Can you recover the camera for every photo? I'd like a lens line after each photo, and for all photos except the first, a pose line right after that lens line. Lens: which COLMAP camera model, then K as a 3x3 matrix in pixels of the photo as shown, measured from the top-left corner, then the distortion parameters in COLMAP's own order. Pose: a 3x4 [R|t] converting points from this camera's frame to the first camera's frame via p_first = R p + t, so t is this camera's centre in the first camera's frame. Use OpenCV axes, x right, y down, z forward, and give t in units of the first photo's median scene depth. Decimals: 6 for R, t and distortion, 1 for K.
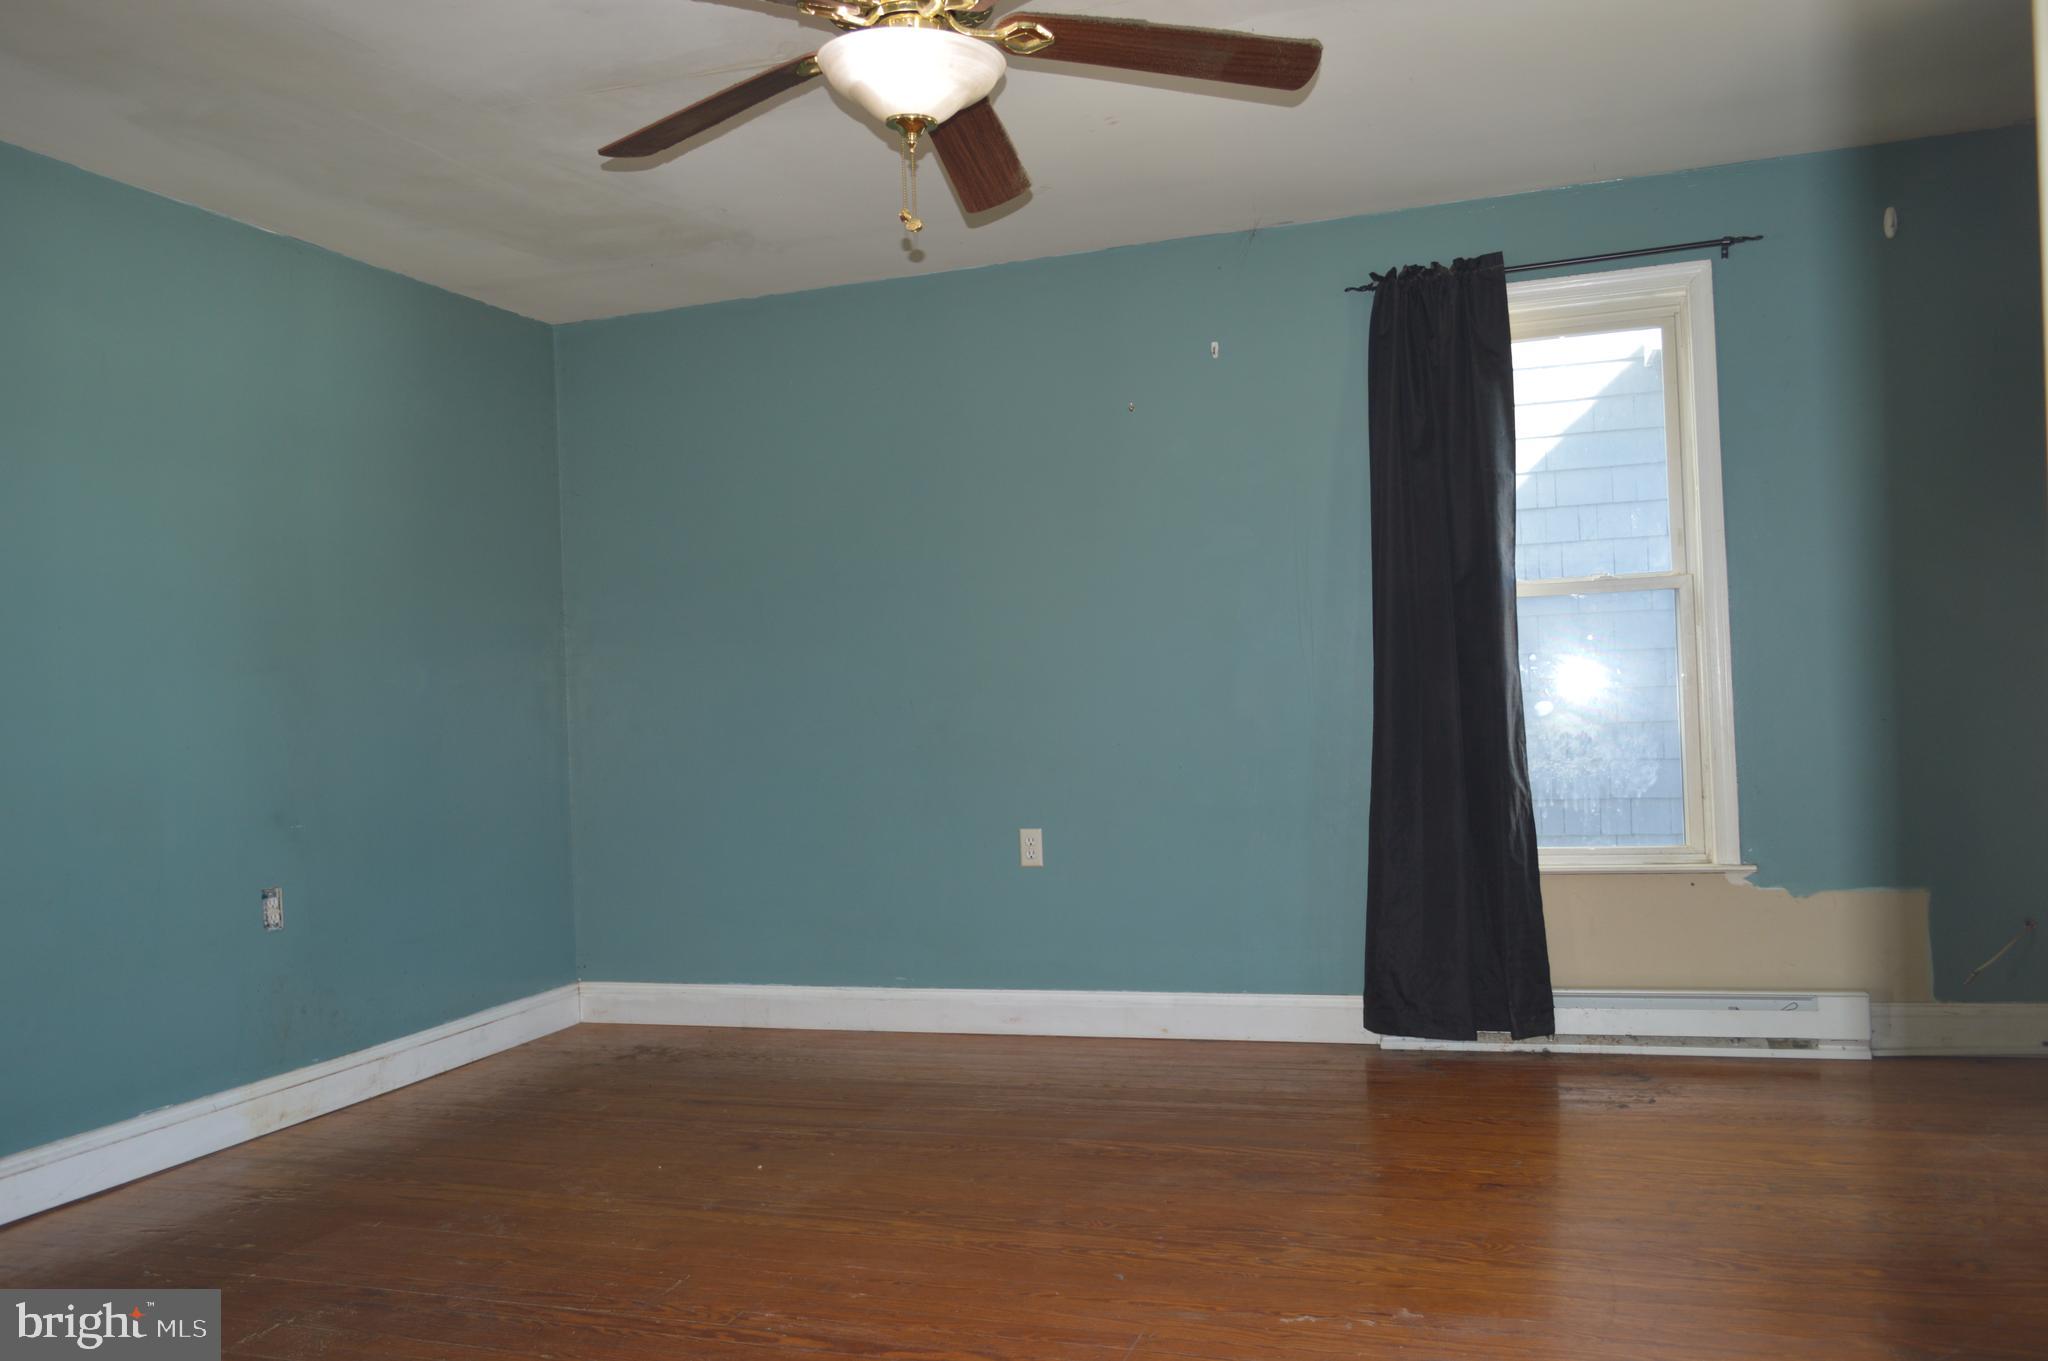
lens RADIAL K [[1622.7, 0, 1024.2], [0, 1622.7, 680.5], [0, 0, 1]] dist [-0.003408, 0.005956]
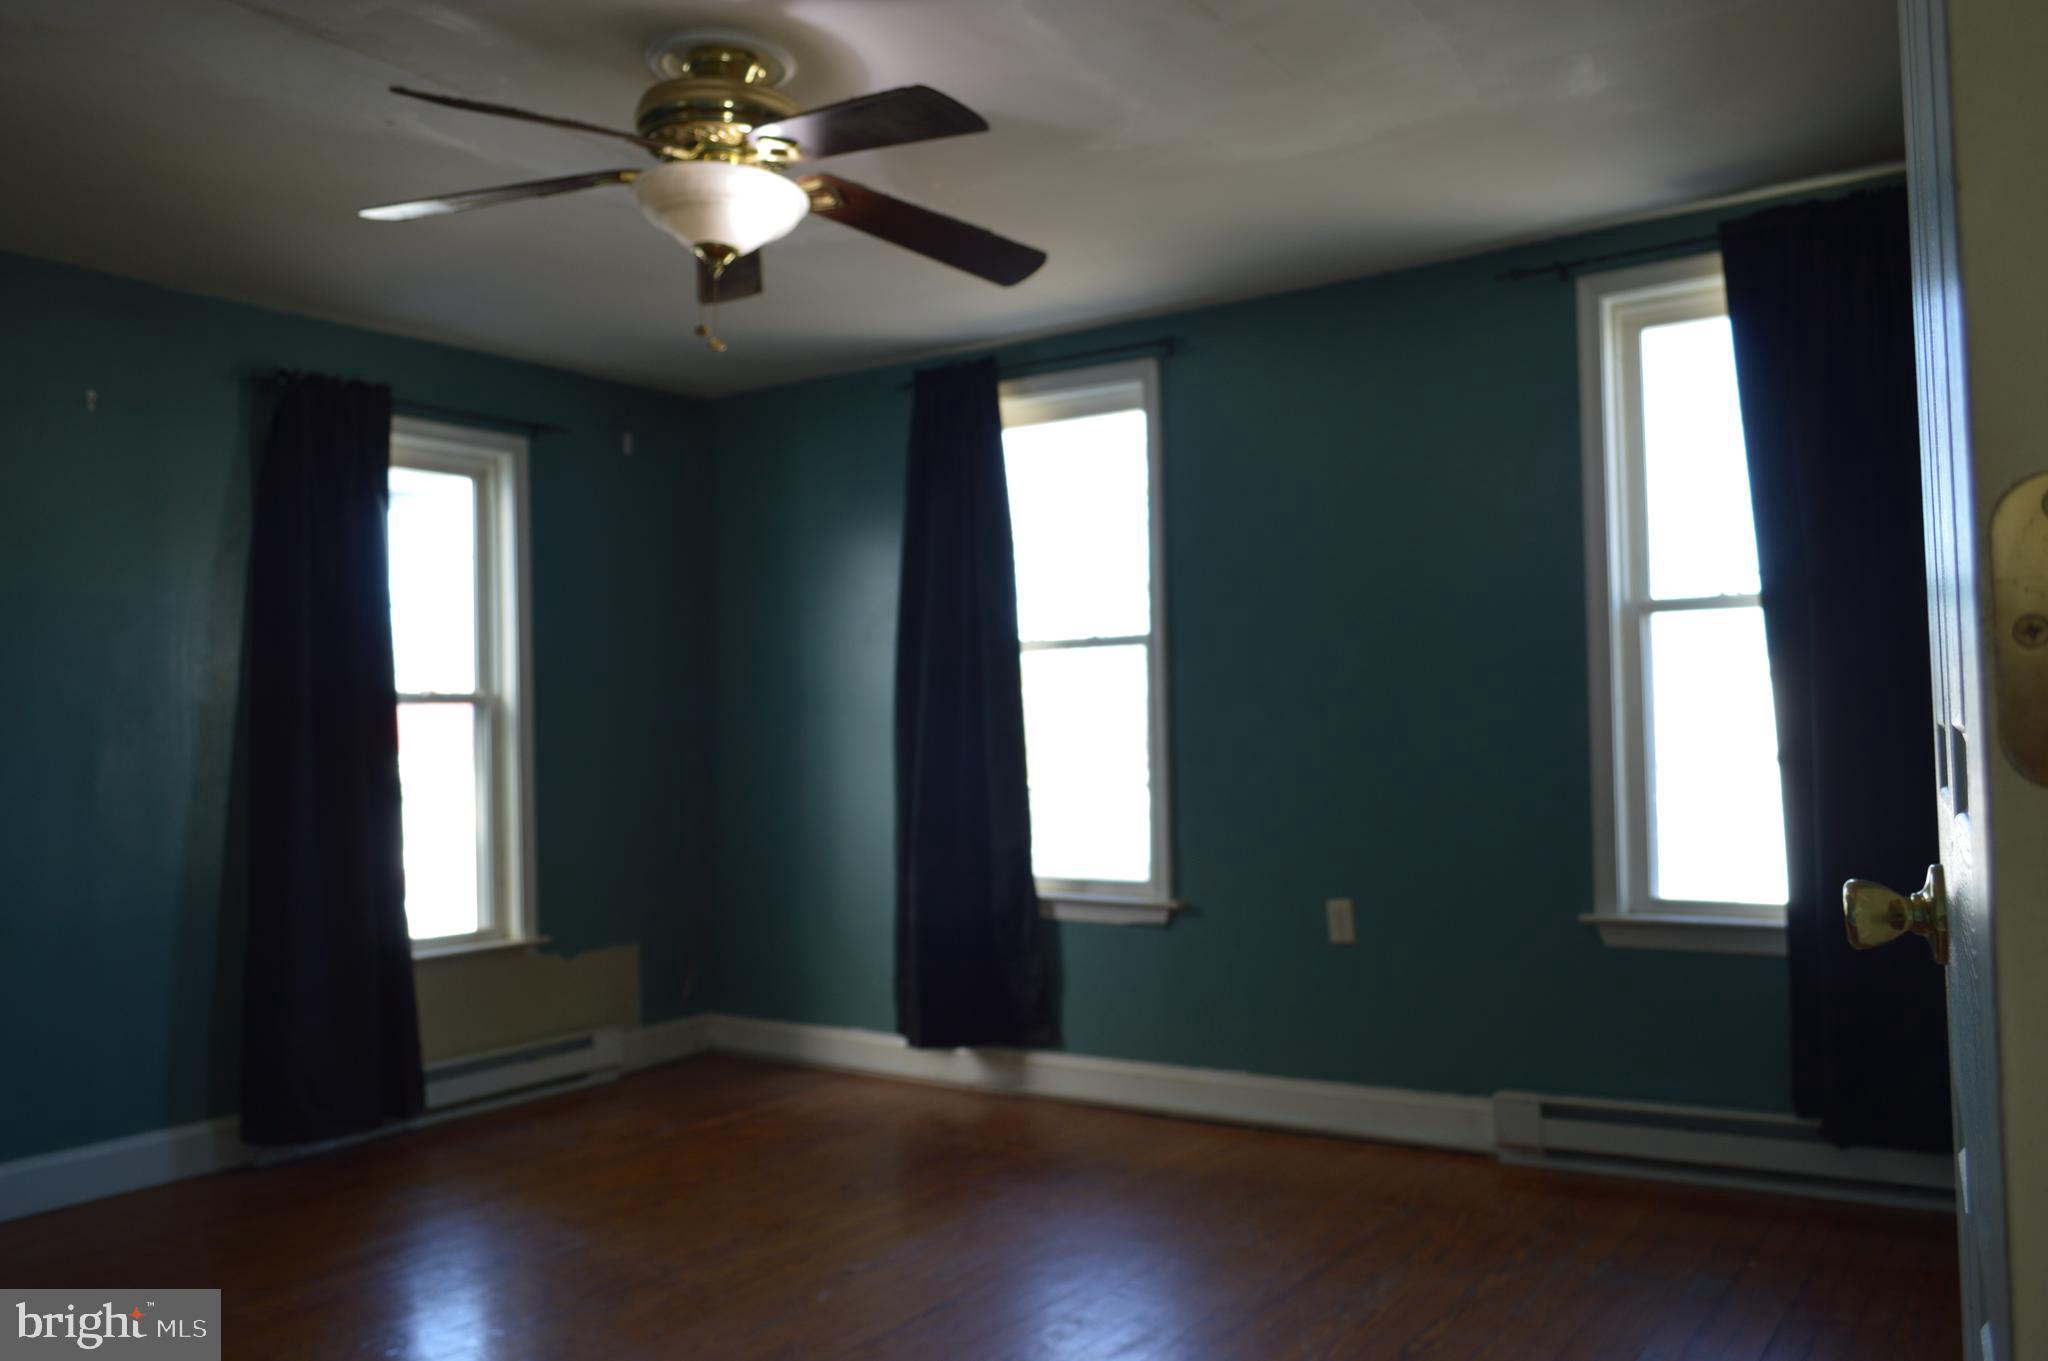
lens RADIAL K [[1622.7, 0, 1024.2], [0, 1622.7, 680.5], [0, 0, 1]] dist [-0.003408, 0.005956]
pose [[0.282406, 0.080626, 0.955901, -0.624613], [0.017291, 0.995872, -0.089106, 0.037500], [-0.959139, 0.041693, 0.279847, 0.306735]]
